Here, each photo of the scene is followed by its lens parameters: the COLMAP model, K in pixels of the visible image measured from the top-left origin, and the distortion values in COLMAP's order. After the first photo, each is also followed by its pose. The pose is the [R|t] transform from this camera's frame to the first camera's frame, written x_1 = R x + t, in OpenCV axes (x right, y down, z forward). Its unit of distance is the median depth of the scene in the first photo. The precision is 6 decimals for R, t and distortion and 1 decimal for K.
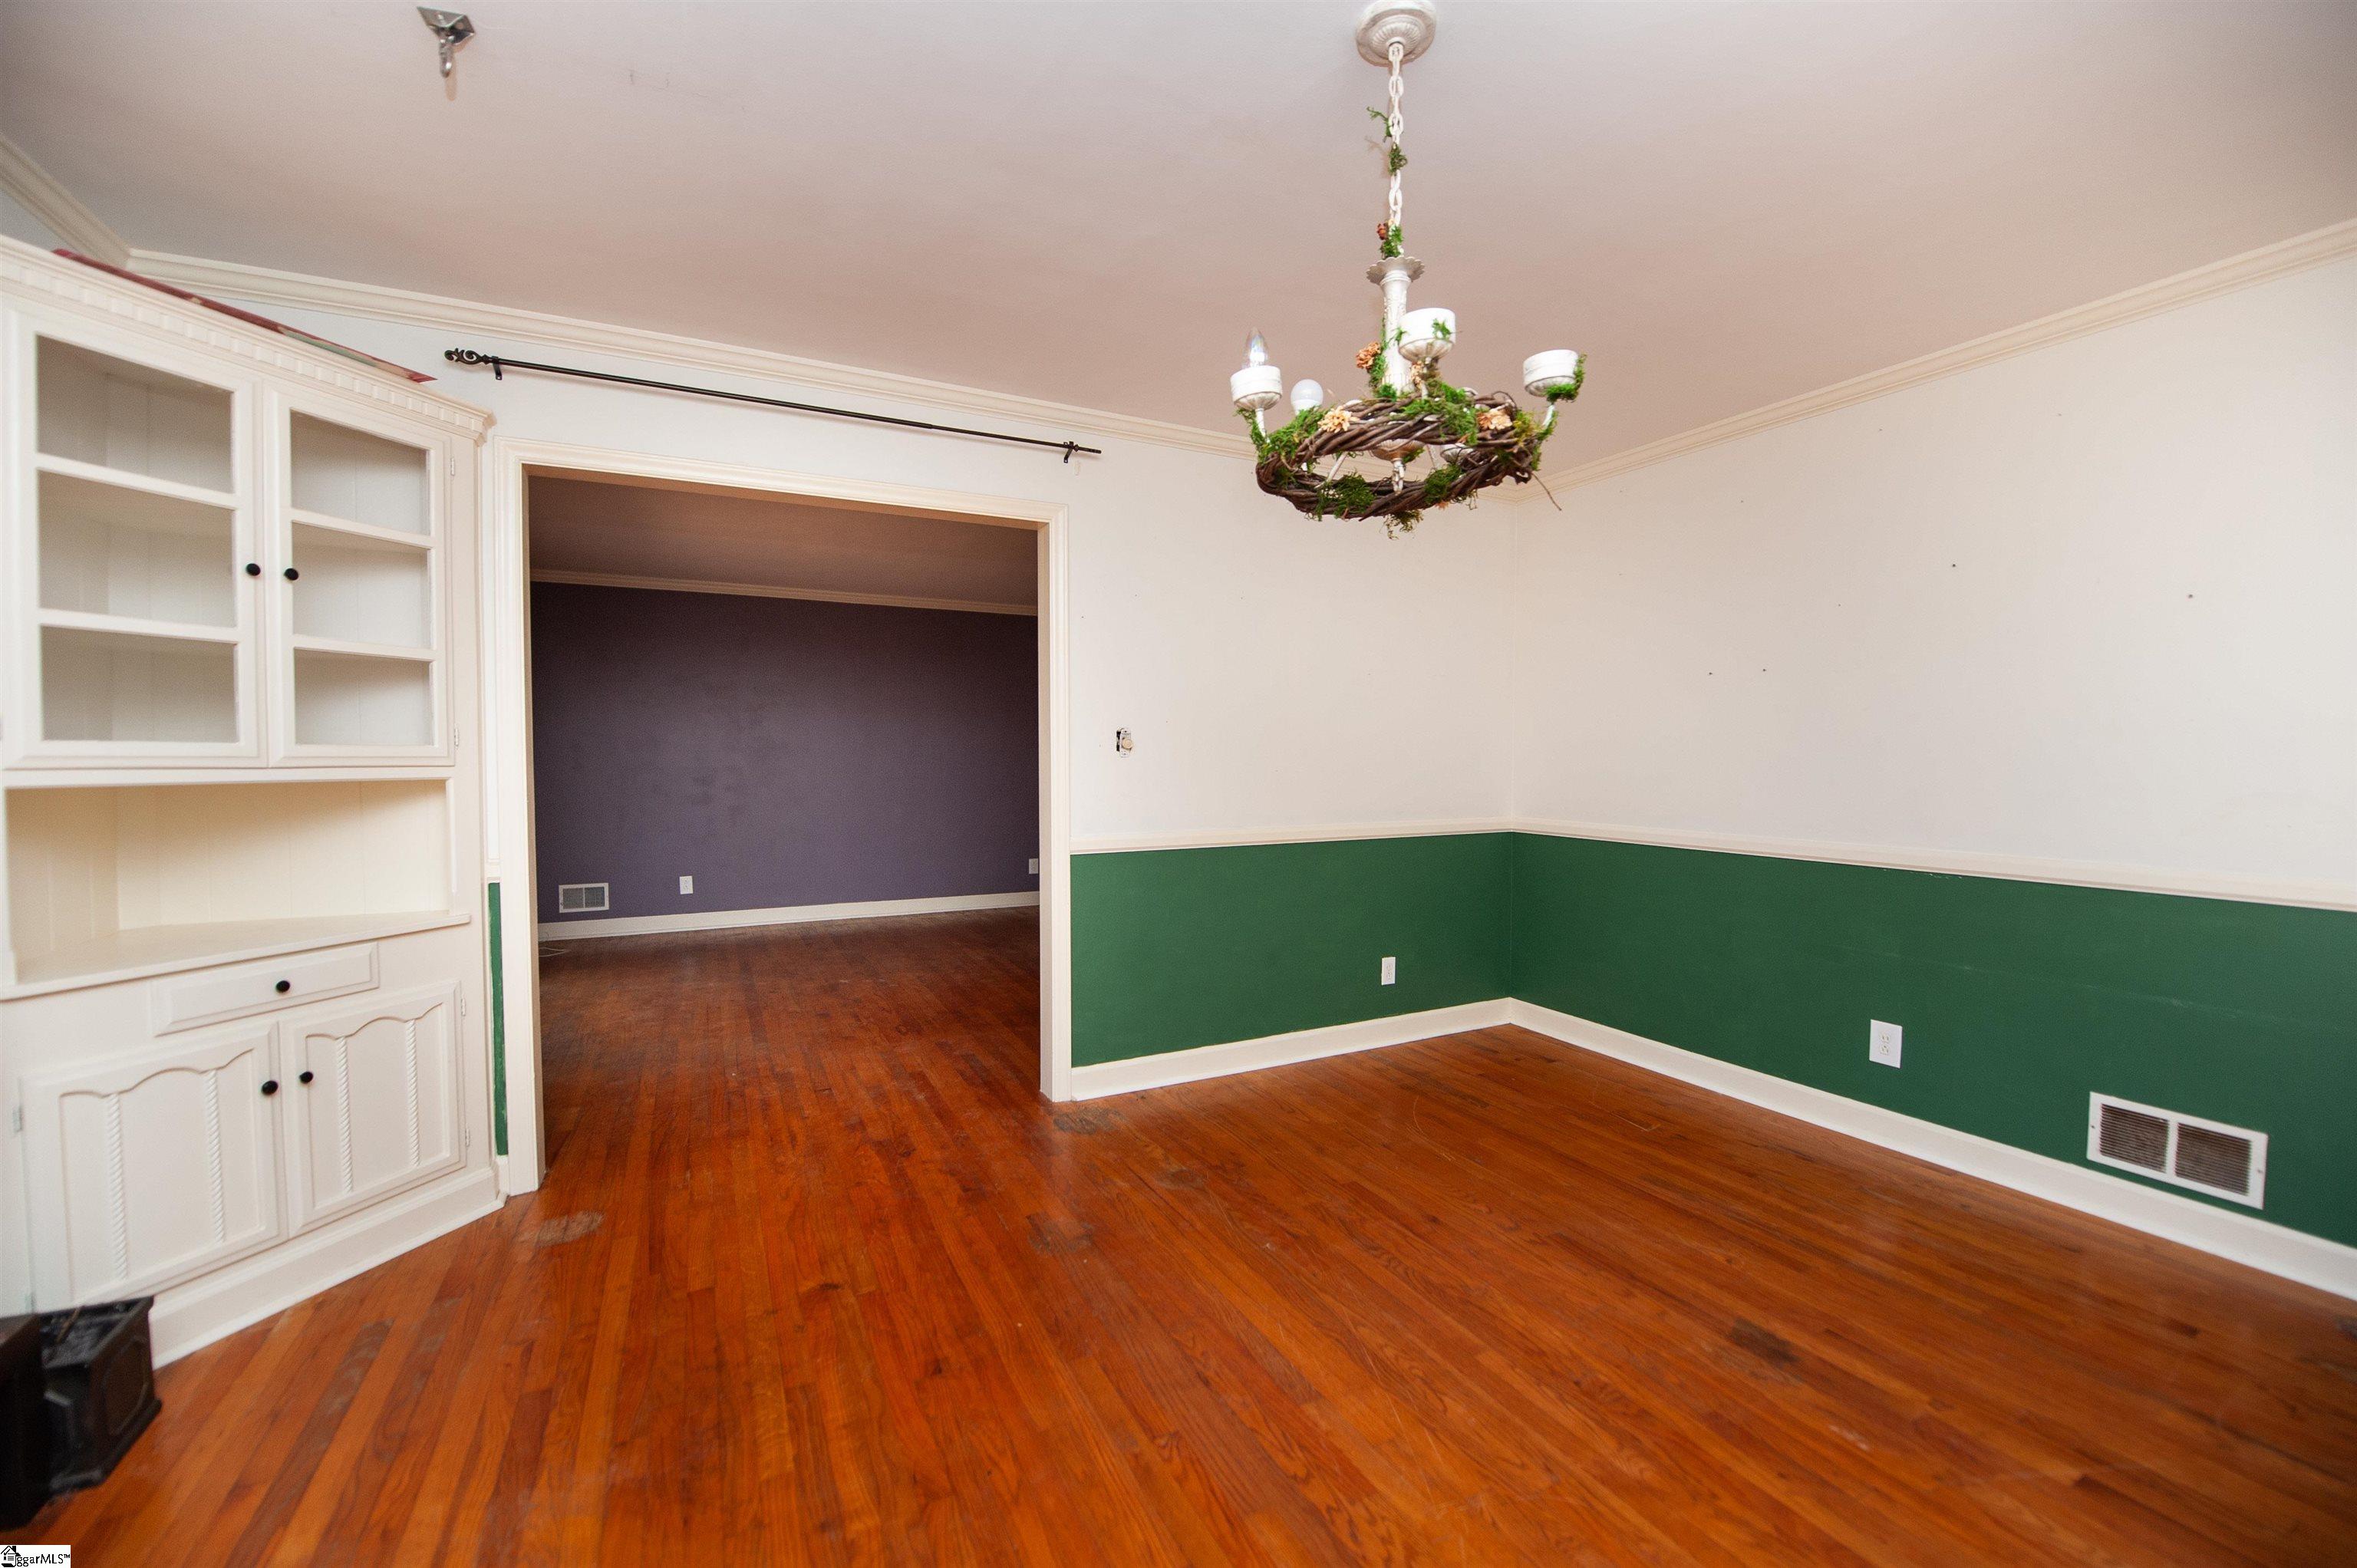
lens RADIAL K [[942.6, 0, 1184.1], [0, 942.6, 787.9], [0, 0, 1]] dist [-0.014227, -0.004166]
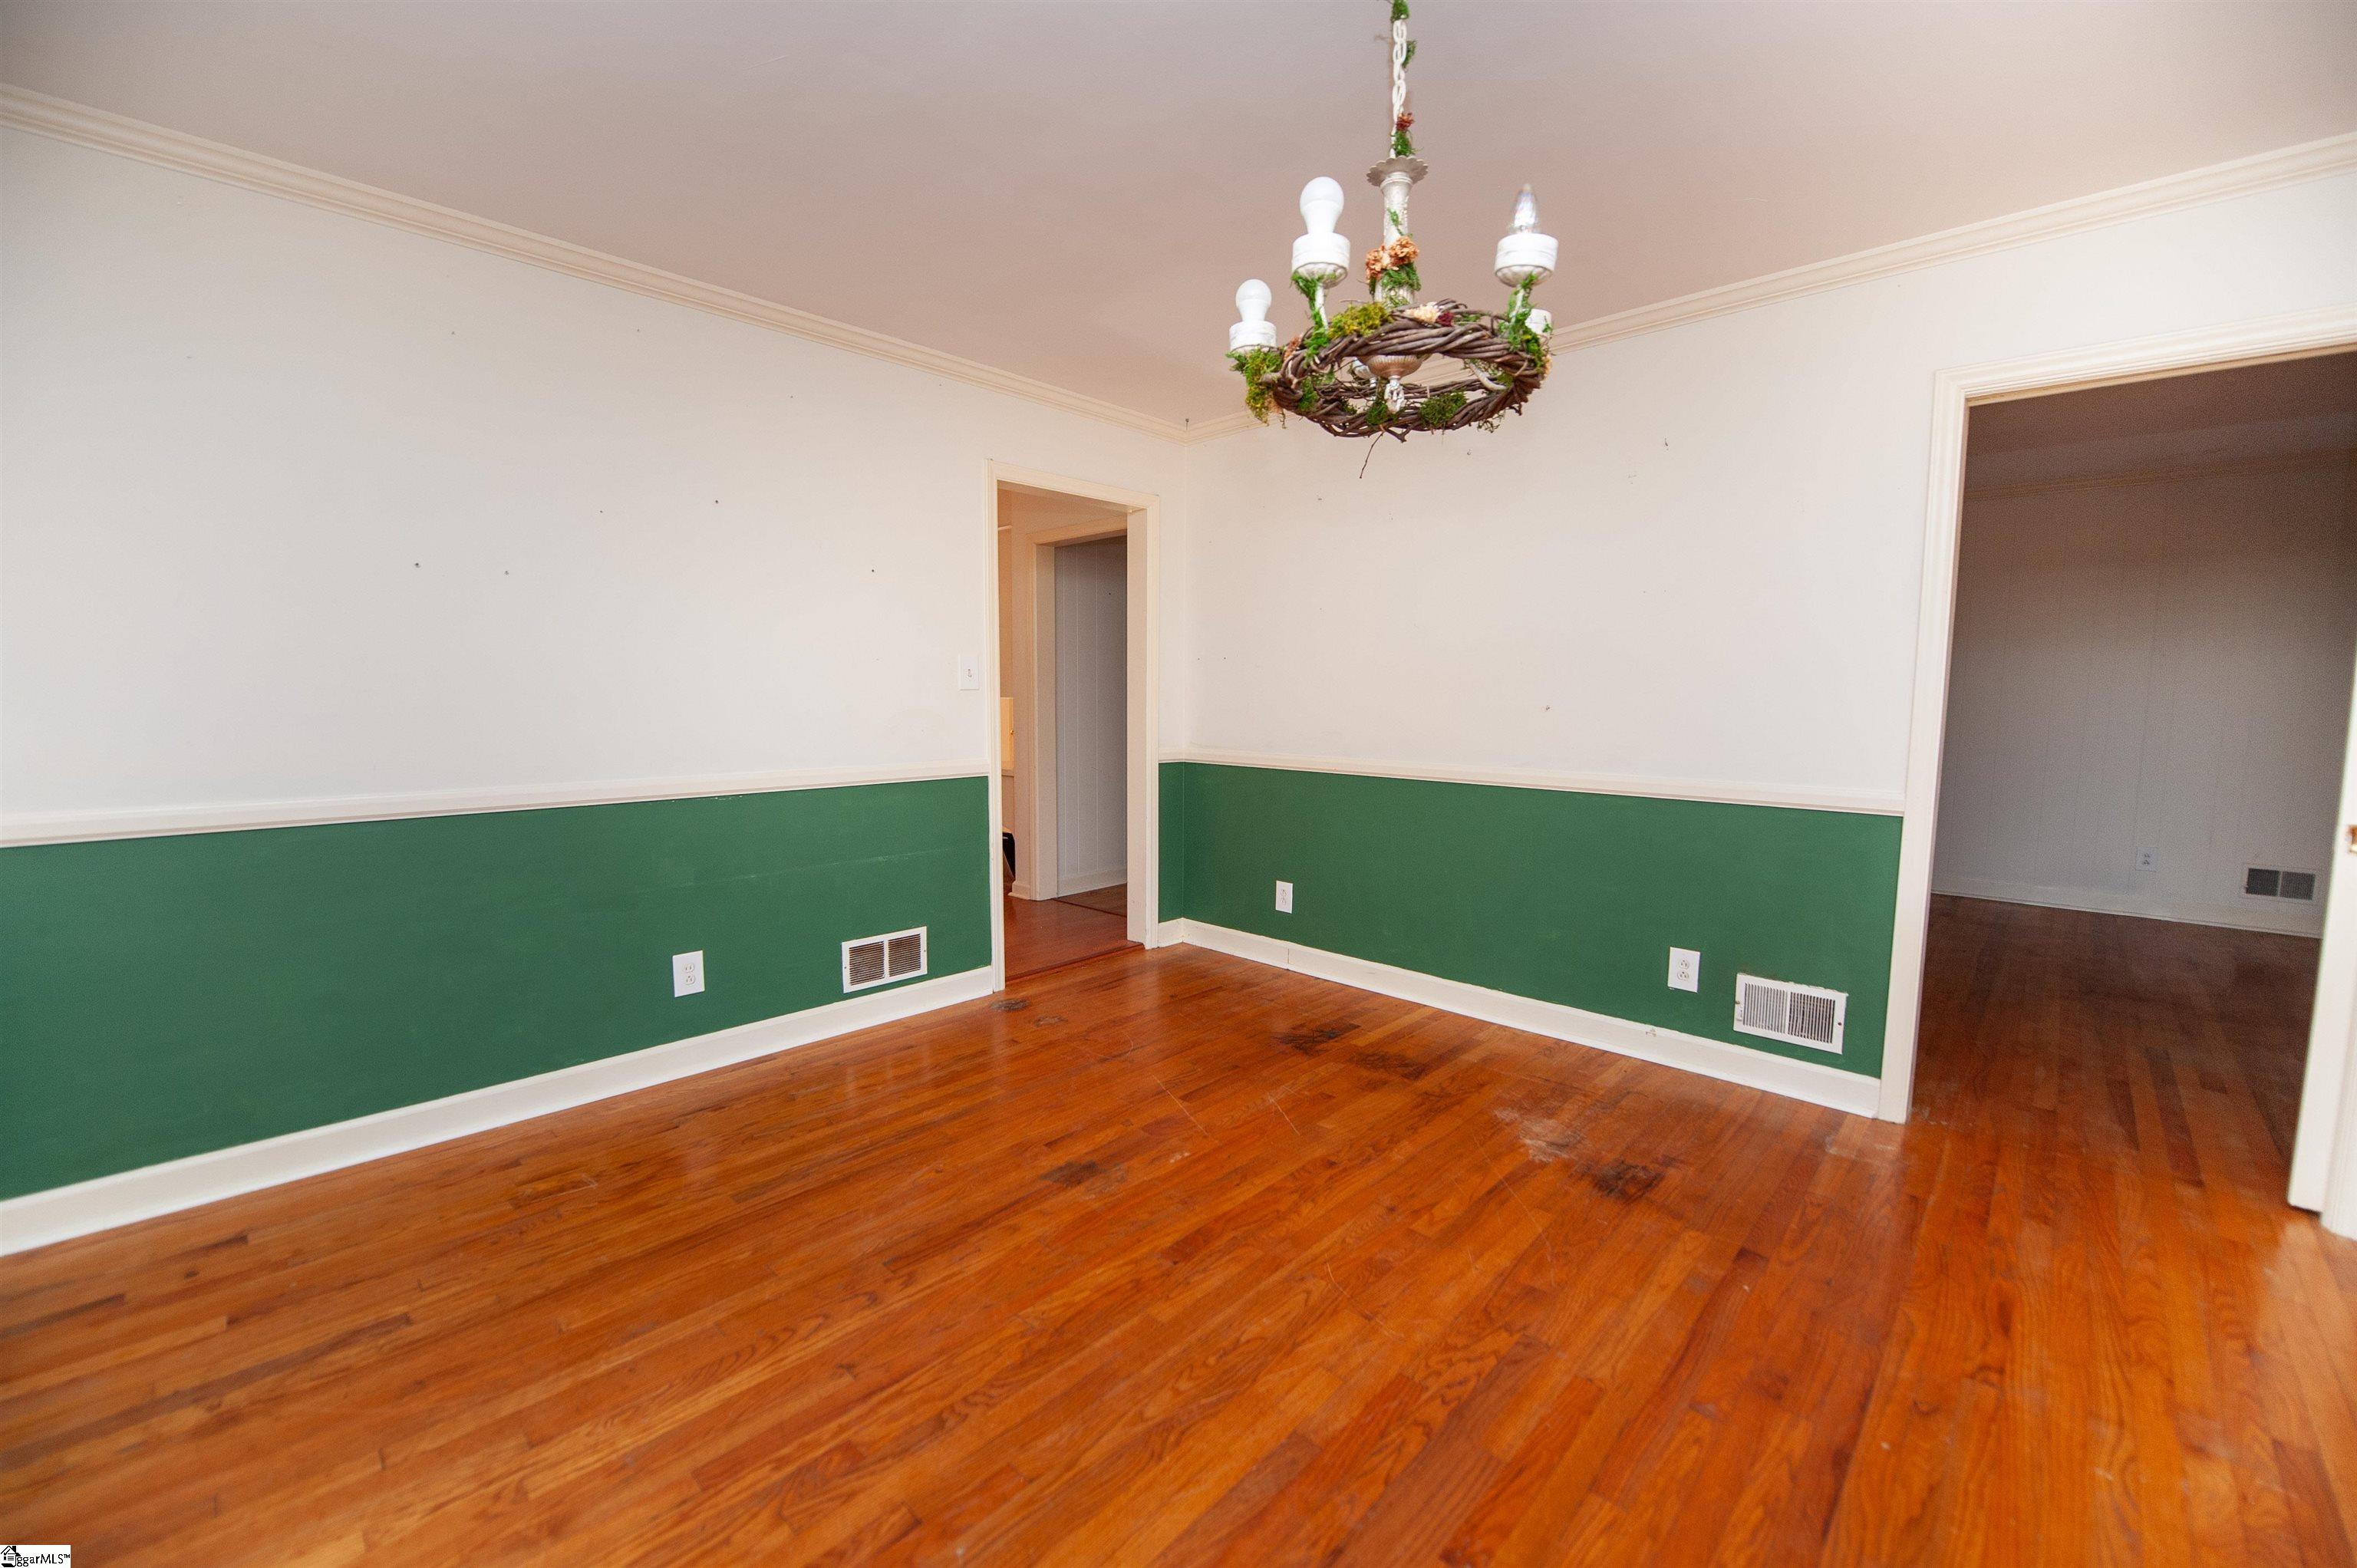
lens RADIAL K [[942.6, 0, 1184.1], [0, 942.6, 787.9], [0, 0, 1]] dist [-0.014227, -0.004166]
pose [[-0.334464, -0.096660, 0.937438, -0.487723], [0.026292, 0.993382, 0.111809, -0.029328], [-0.942042, 0.062043, -0.329709, 1.157931]]
